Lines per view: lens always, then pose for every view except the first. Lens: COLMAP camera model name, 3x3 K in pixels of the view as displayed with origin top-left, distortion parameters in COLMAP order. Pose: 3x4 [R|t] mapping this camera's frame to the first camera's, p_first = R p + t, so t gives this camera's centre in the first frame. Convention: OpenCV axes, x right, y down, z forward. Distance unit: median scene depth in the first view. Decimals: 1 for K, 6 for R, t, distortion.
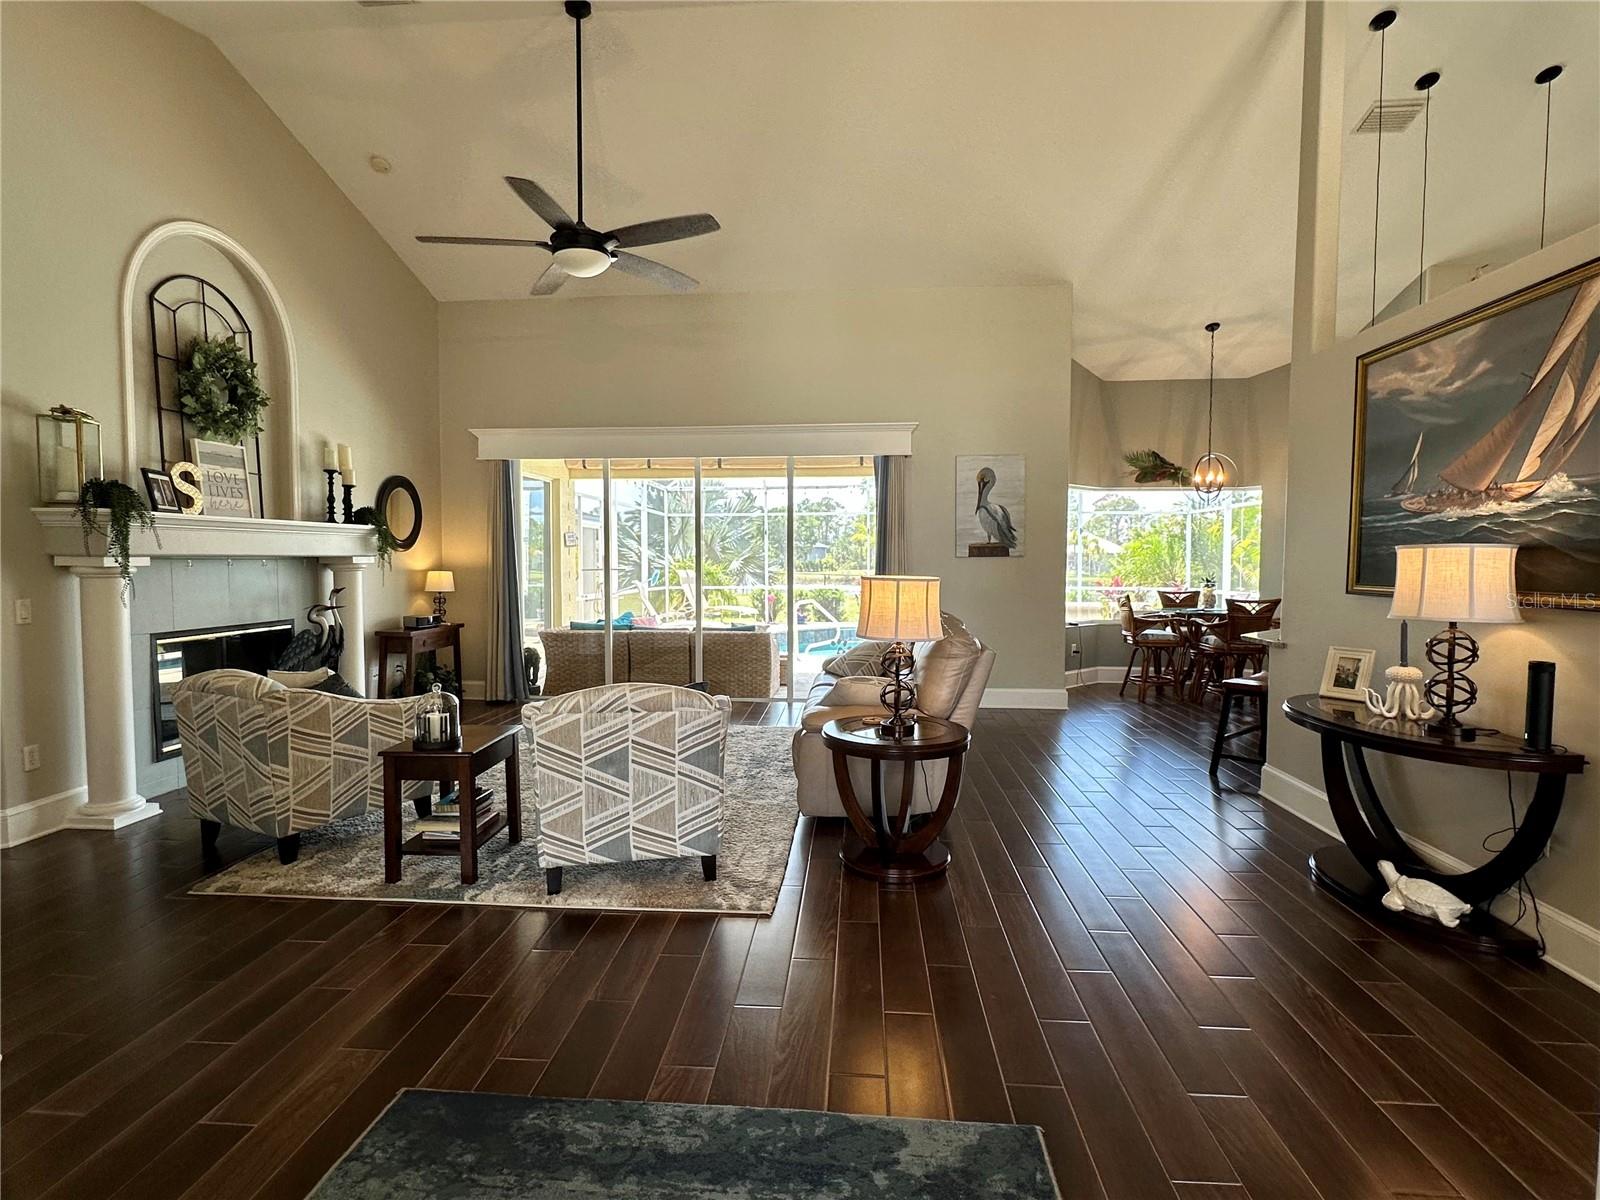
lens RADIAL K [[806.3, 0, 803.7], [0, 806.3, 602.9], [0, 0, 1]] dist [0.002718, 0.000567]
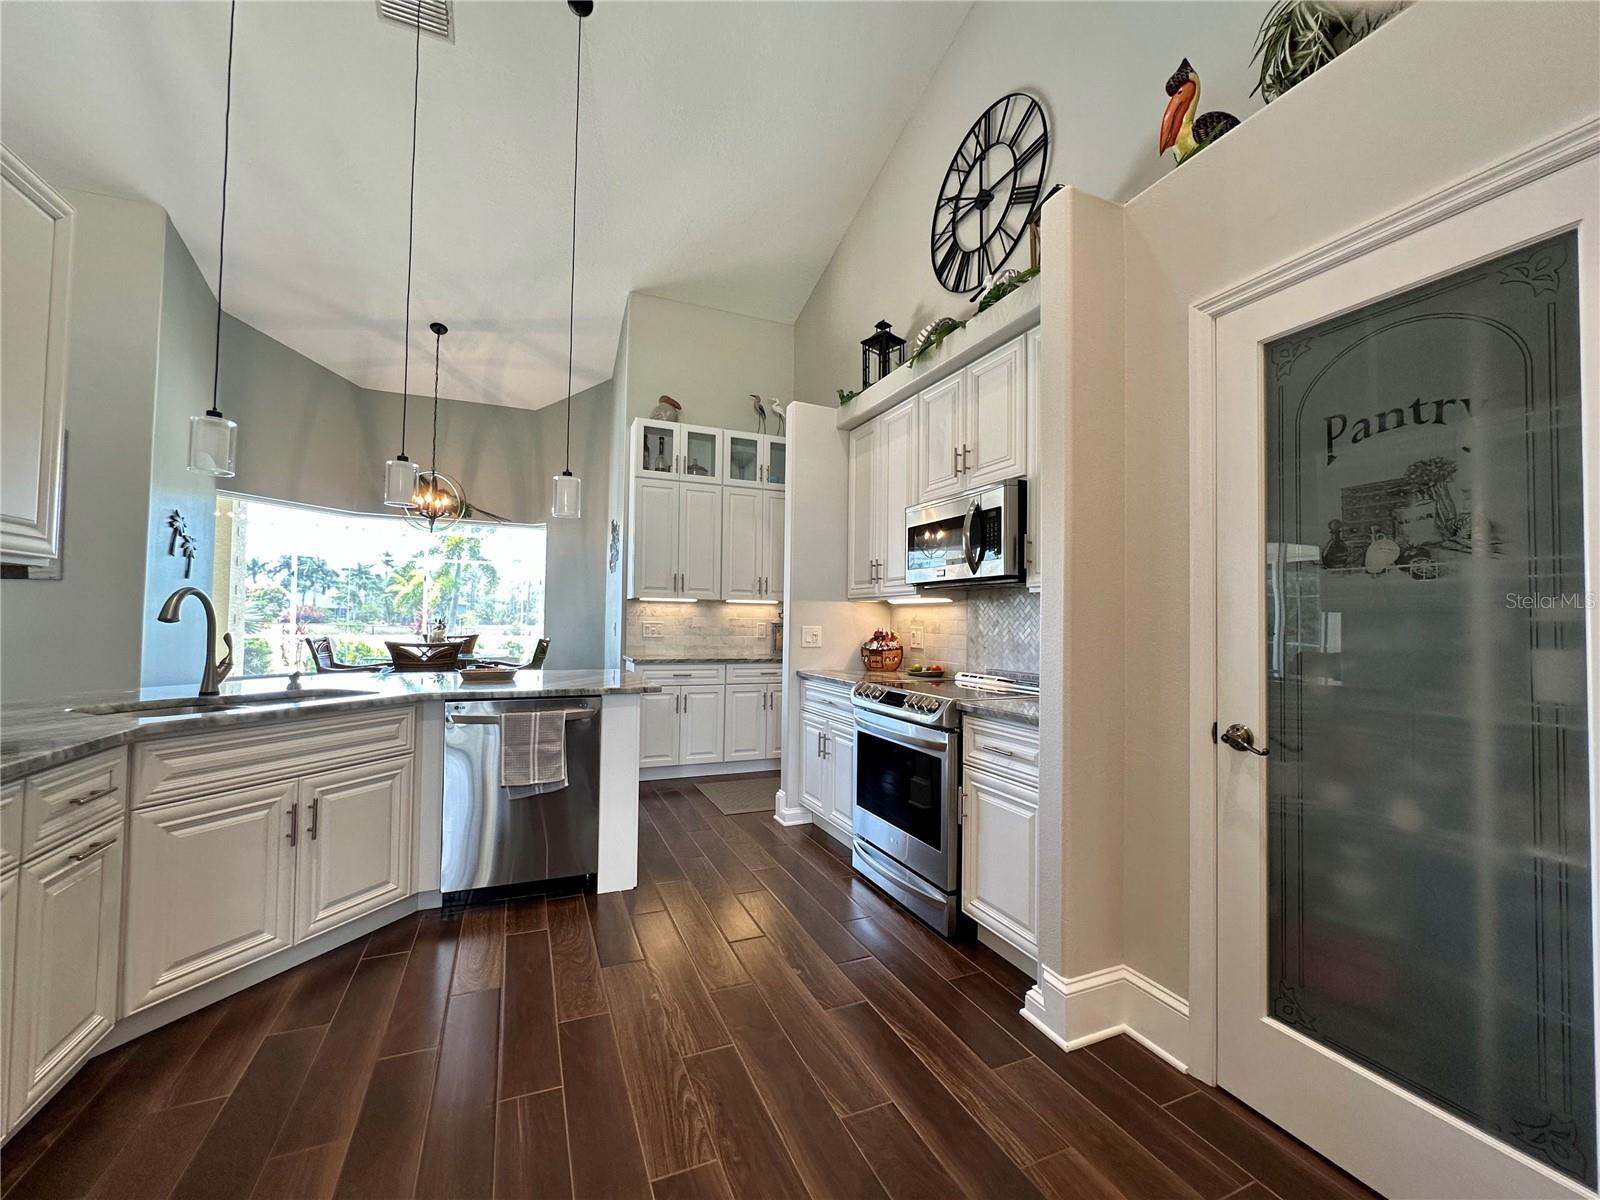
lens RADIAL K [[637.5, 0, 802.3], [0, 637.5, 601.3], [0, 0, 1]] dist [-0.003939, -0.000128]
pose [[0.888448, 0.019890, 0.458546, 0.702446], [0.016374, 0.997051, -0.074973, 0.009821], [-0.458685, 0.074118, 0.885502, 0.306178]]
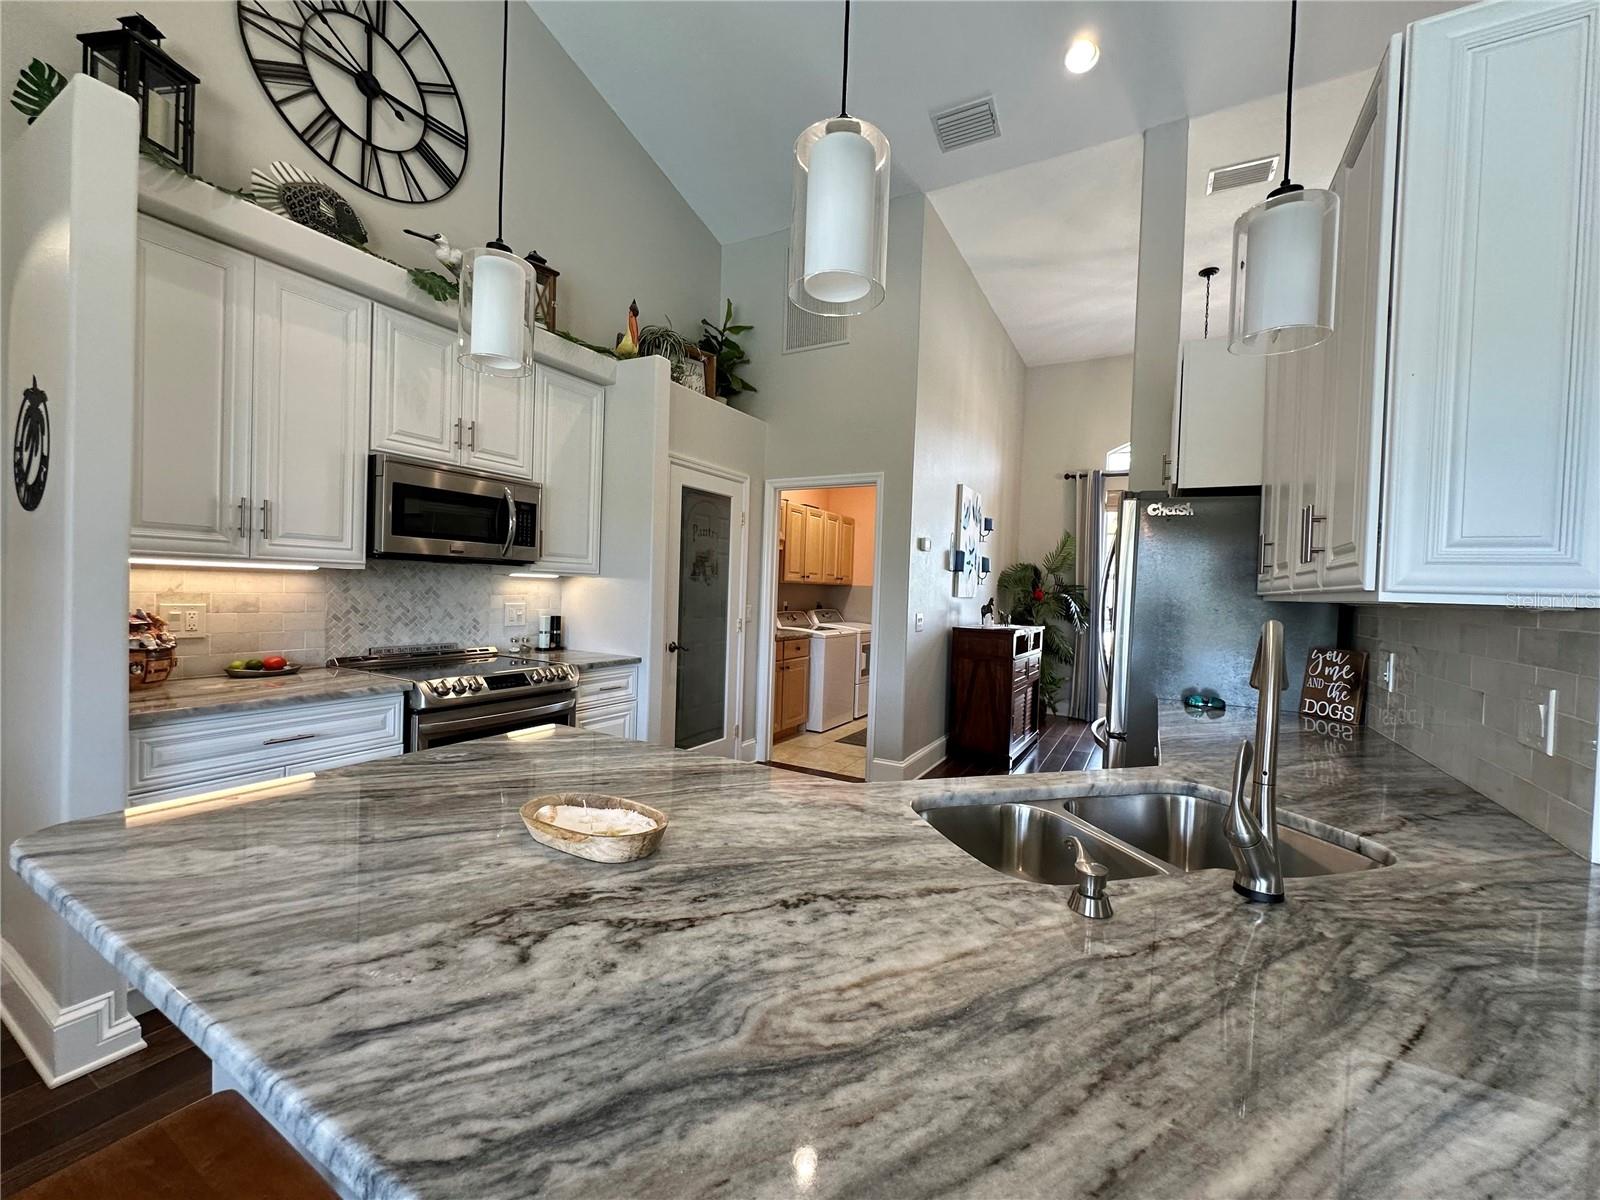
lens RADIAL K [[637.5, 0, 798.6], [0, 637.5, 603.6], [0, 0, 1]] dist [-0.003939, -0.000128]
pose [[-0.899067, -0.042062, 0.435786, 0.592888], [-0.012592, 0.997447, 0.070295, -0.042156], [-0.437630, 0.057712, -0.897301, 1.005292]]
